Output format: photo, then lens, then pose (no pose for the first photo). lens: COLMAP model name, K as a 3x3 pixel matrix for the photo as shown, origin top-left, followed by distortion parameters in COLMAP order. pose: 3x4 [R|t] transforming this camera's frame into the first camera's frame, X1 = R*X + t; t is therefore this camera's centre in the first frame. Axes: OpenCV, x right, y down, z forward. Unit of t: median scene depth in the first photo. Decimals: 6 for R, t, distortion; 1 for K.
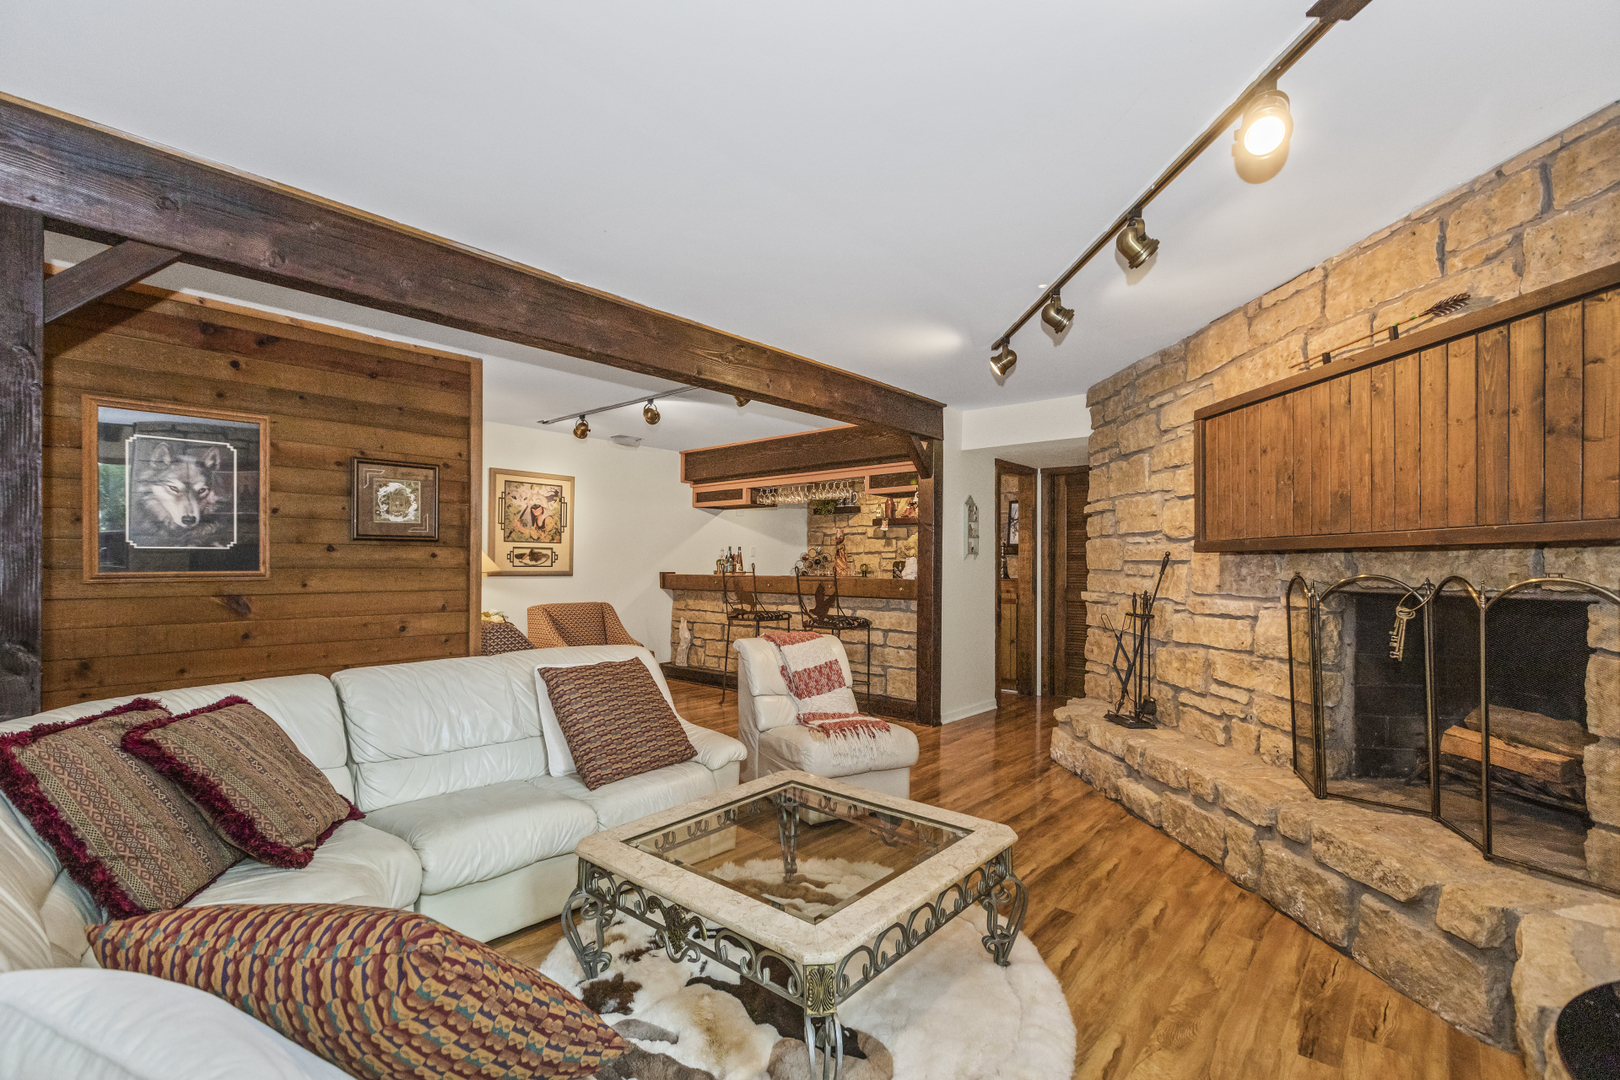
lens RADIAL K [[724.0, 0, 812.7], [0, 724.0, 561.5], [0, 0, 1]] dist [-0.000028, -0.000020]
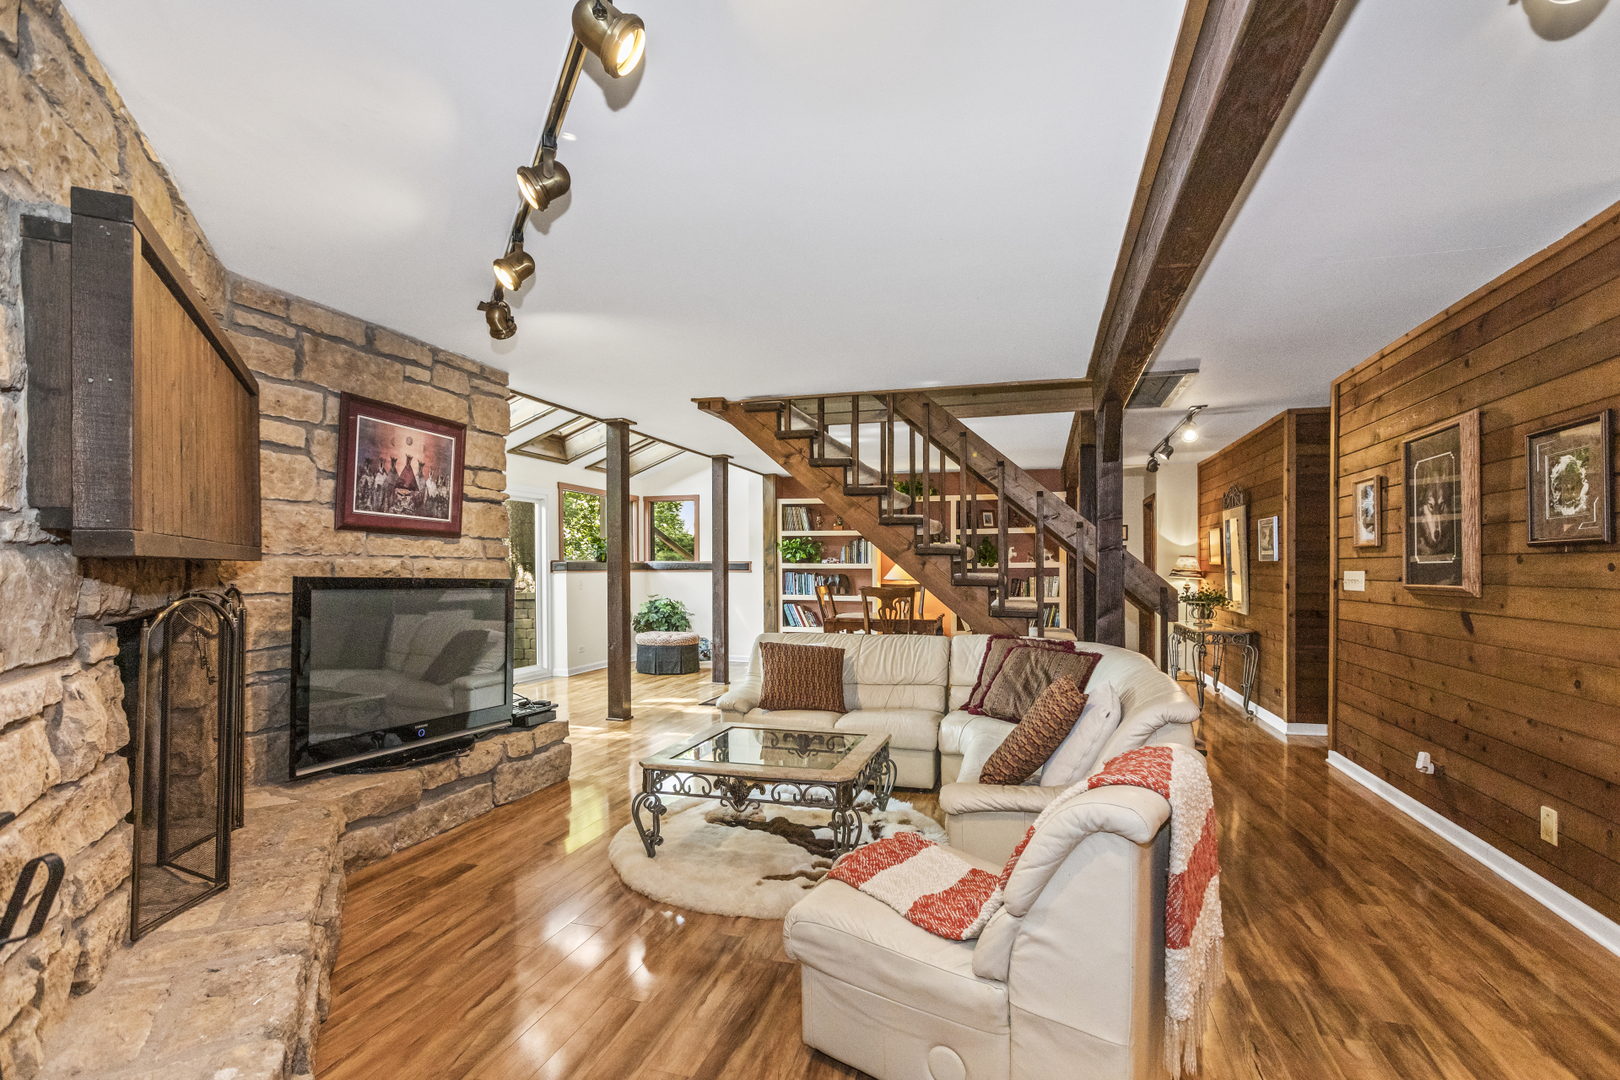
lens RADIAL K [[766.6, 0, 811.8], [0, 766.6, 565.4], [0, 0, 1]] dist [-0.000282, -0.000280]
pose [[-0.911007, -0.002348, -0.412383, 0.322002], [-0.001640, 0.999997, -0.002072, -0.007978], [0.412387, -0.001211, -0.911008, 1.356369]]
